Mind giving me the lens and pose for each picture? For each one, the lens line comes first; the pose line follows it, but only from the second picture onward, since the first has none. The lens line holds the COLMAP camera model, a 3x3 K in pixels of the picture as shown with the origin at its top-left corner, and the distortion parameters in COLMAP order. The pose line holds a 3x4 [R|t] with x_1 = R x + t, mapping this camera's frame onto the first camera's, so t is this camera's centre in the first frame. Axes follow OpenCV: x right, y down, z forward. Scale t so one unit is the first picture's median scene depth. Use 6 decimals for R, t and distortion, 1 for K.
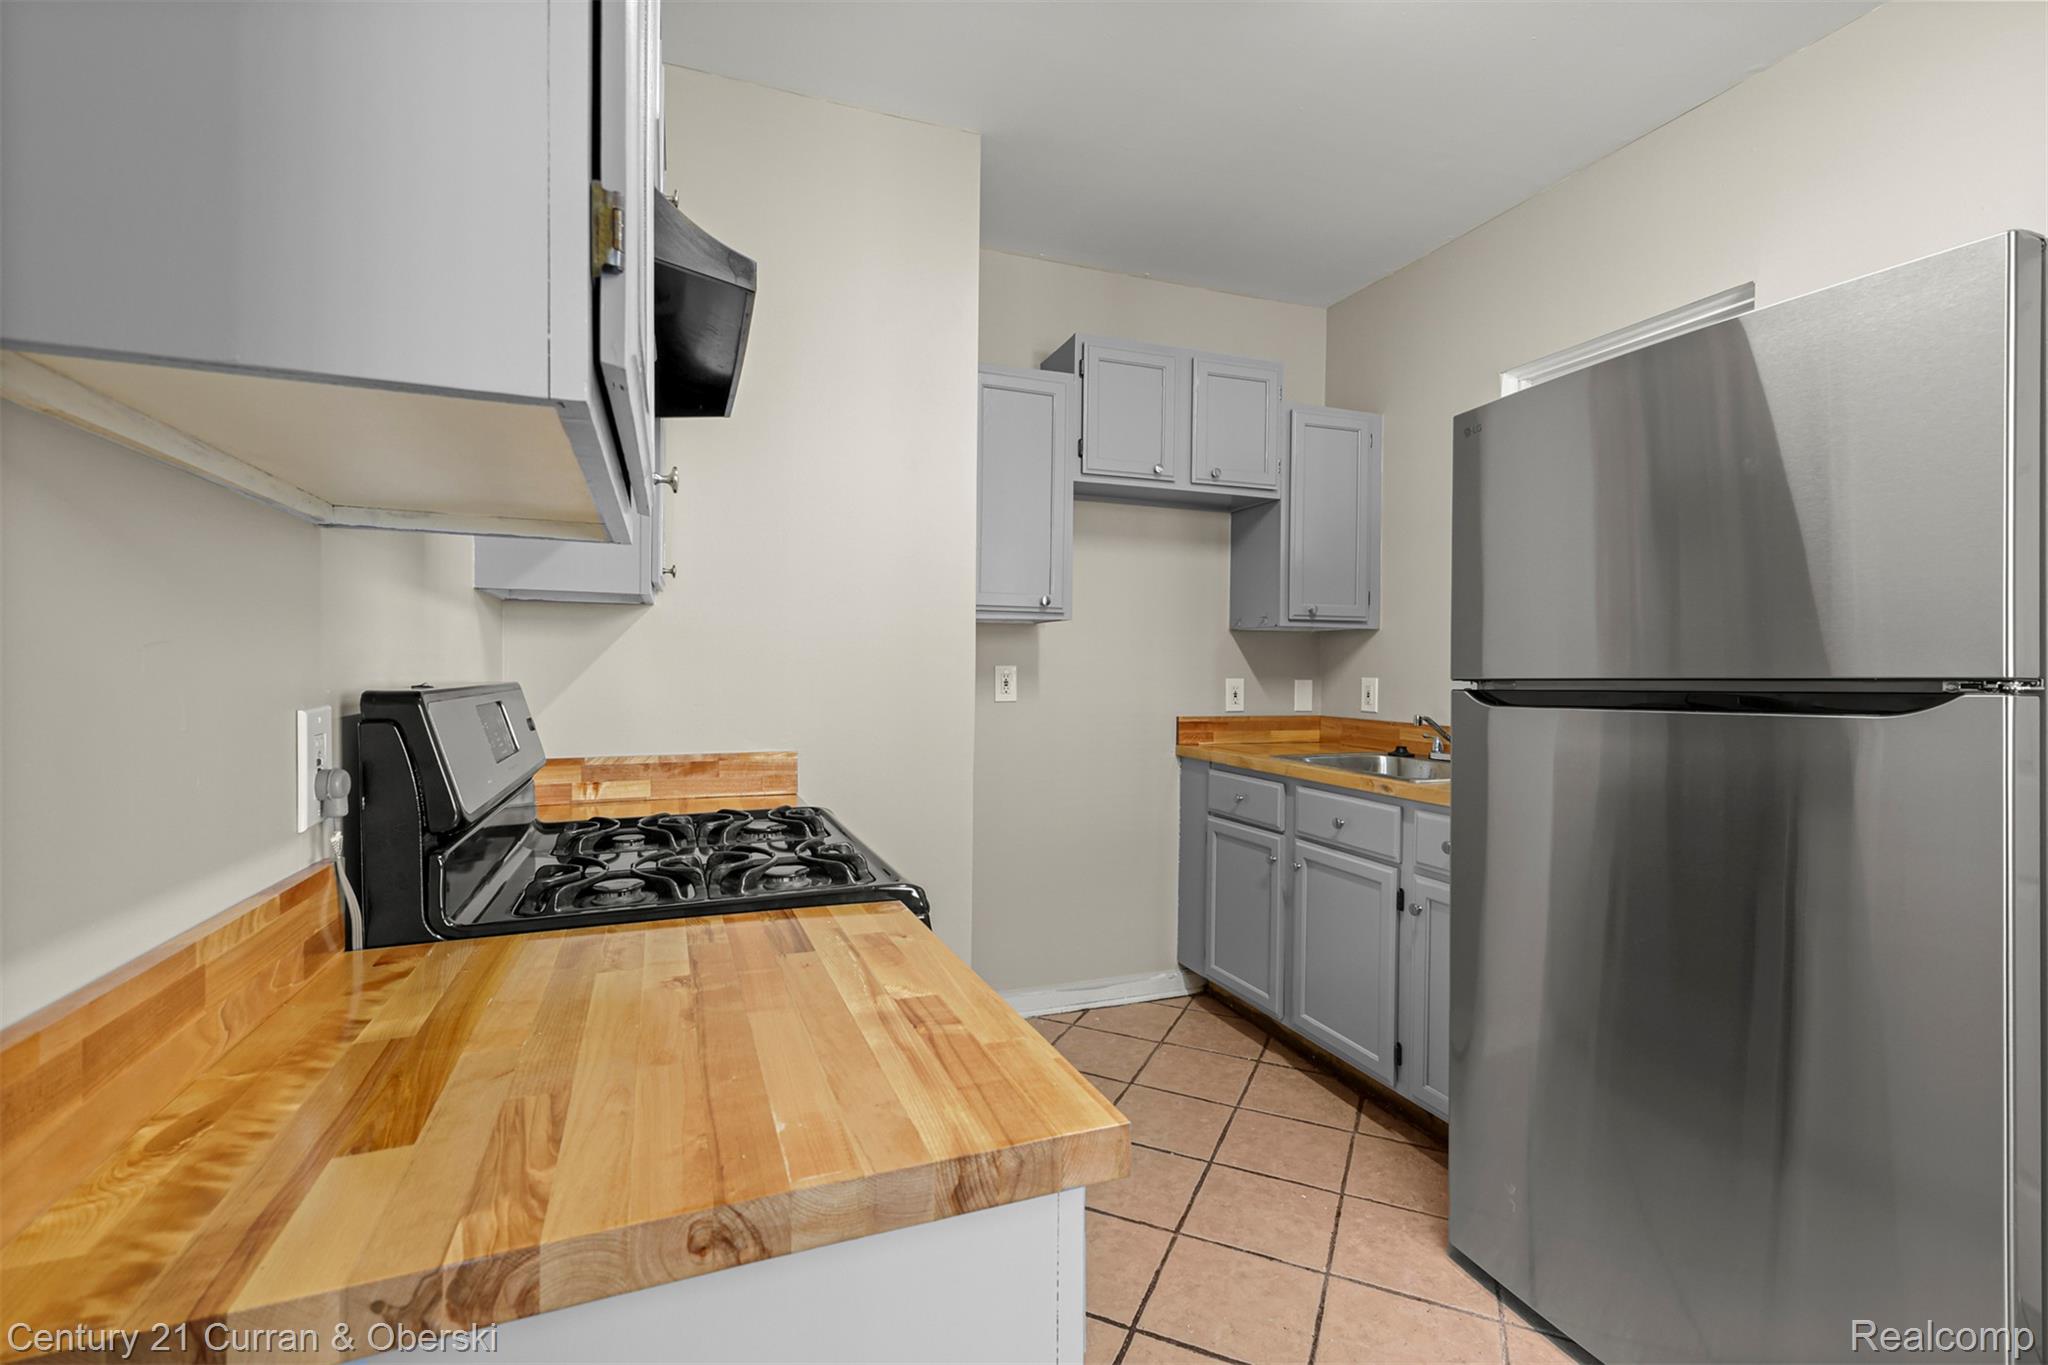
lens RADIAL K [[896.1, 0, 1021.3], [0, 896.1, 676.3], [0, 0, 1]] dist [0.002994, 0.000033]
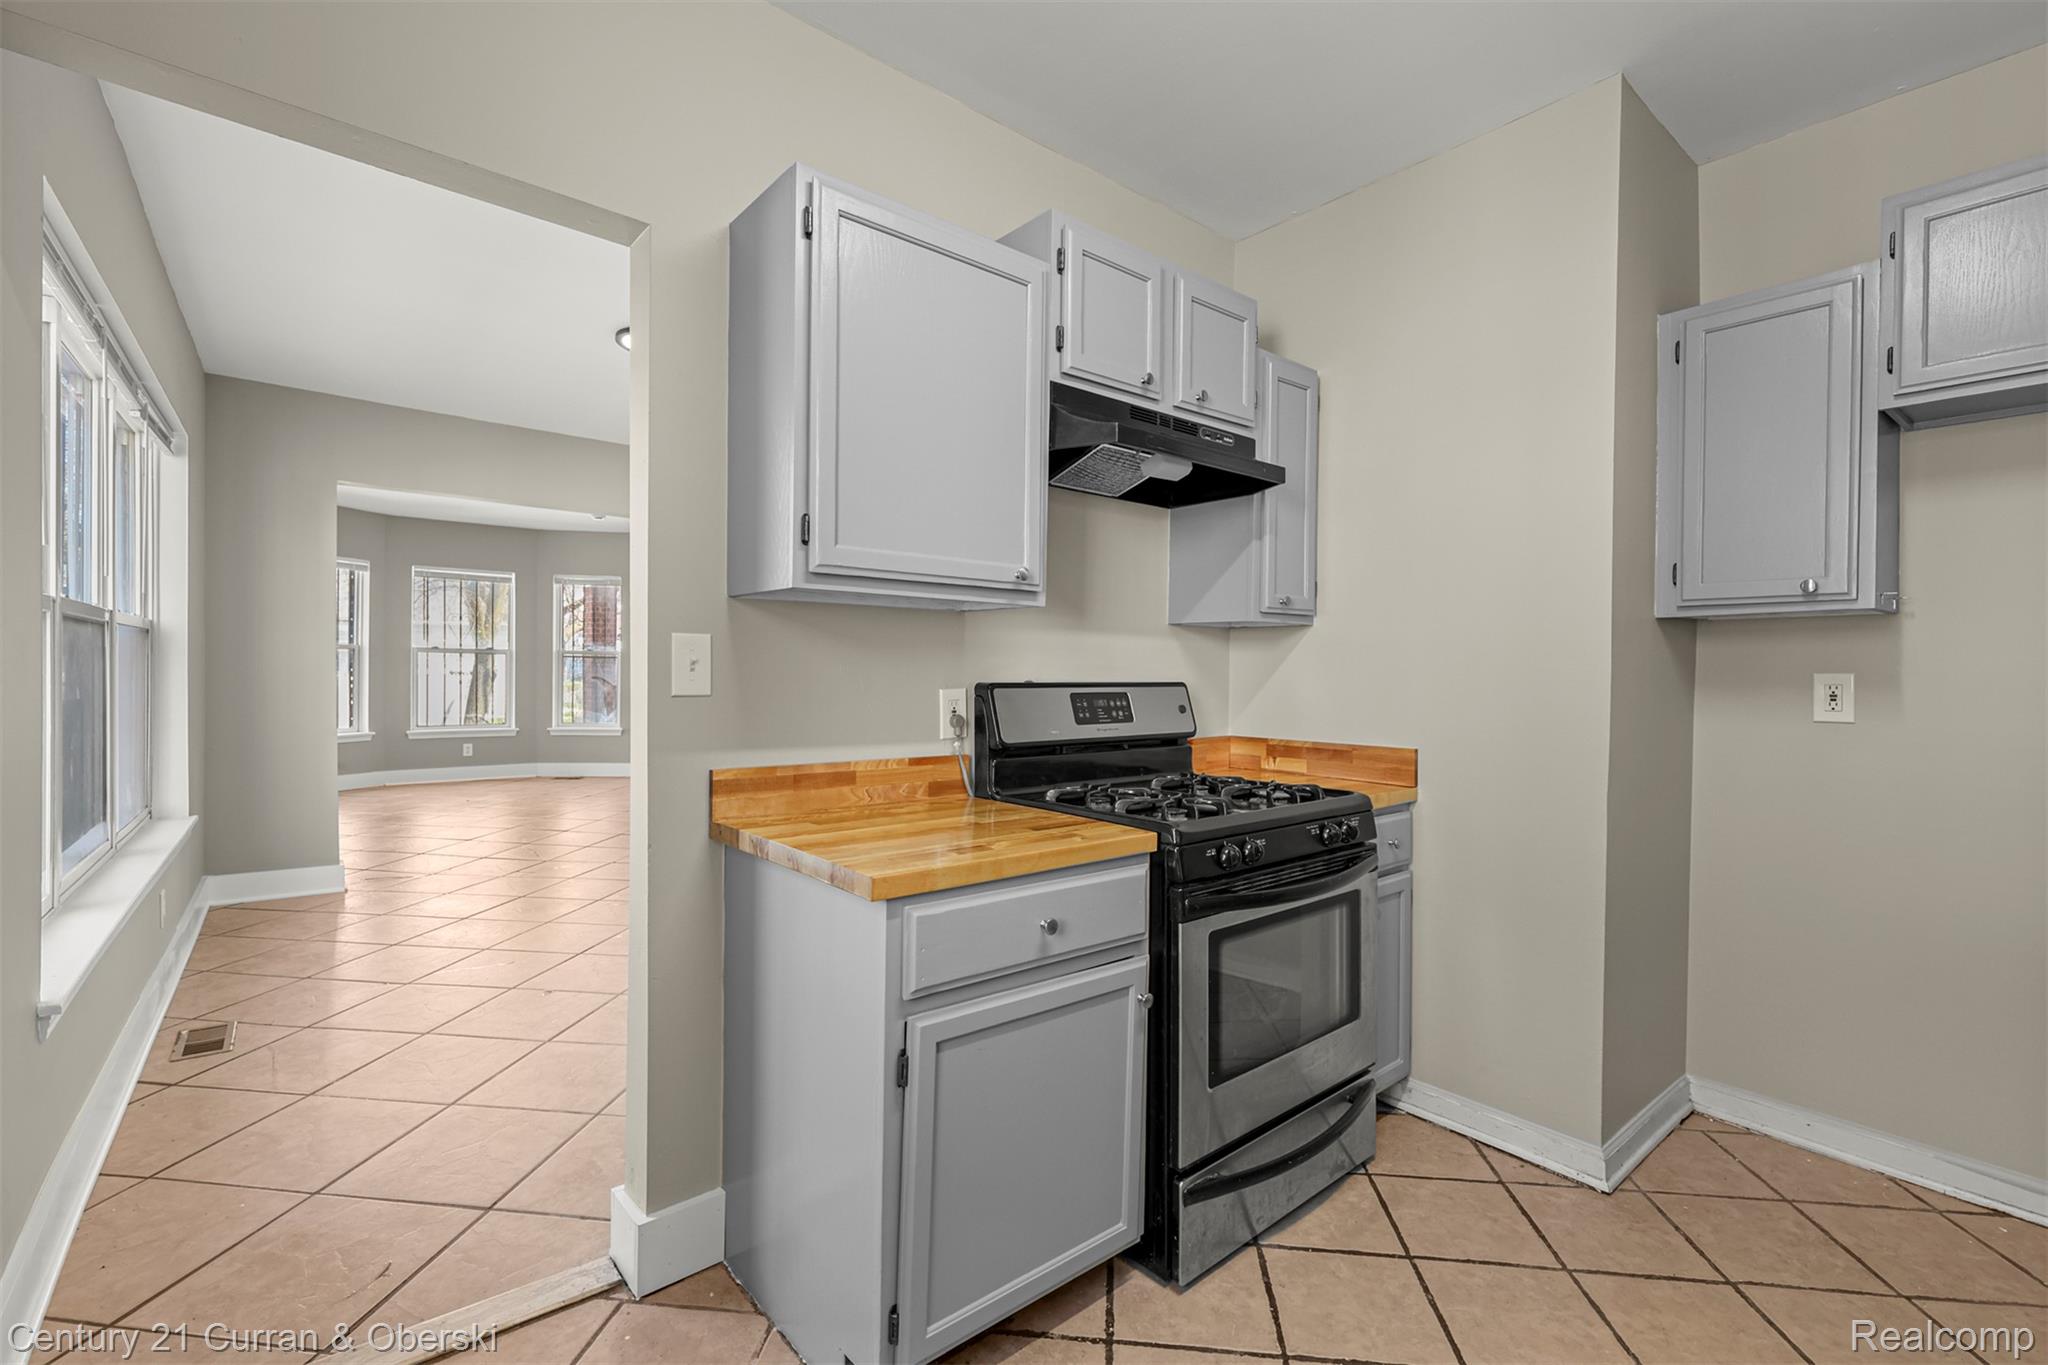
lens RADIAL K [[896.1, 0, 1031.2], [0, 896.1, 695.3], [0, 0, 1]] dist [0.002994, 0.000033]
pose [[0.292234, 0.025776, -0.956000, 0.729455], [-0.012820, 0.999652, 0.023034, -0.003472], [0.956261, 0.005524, 0.292463, 0.232774]]
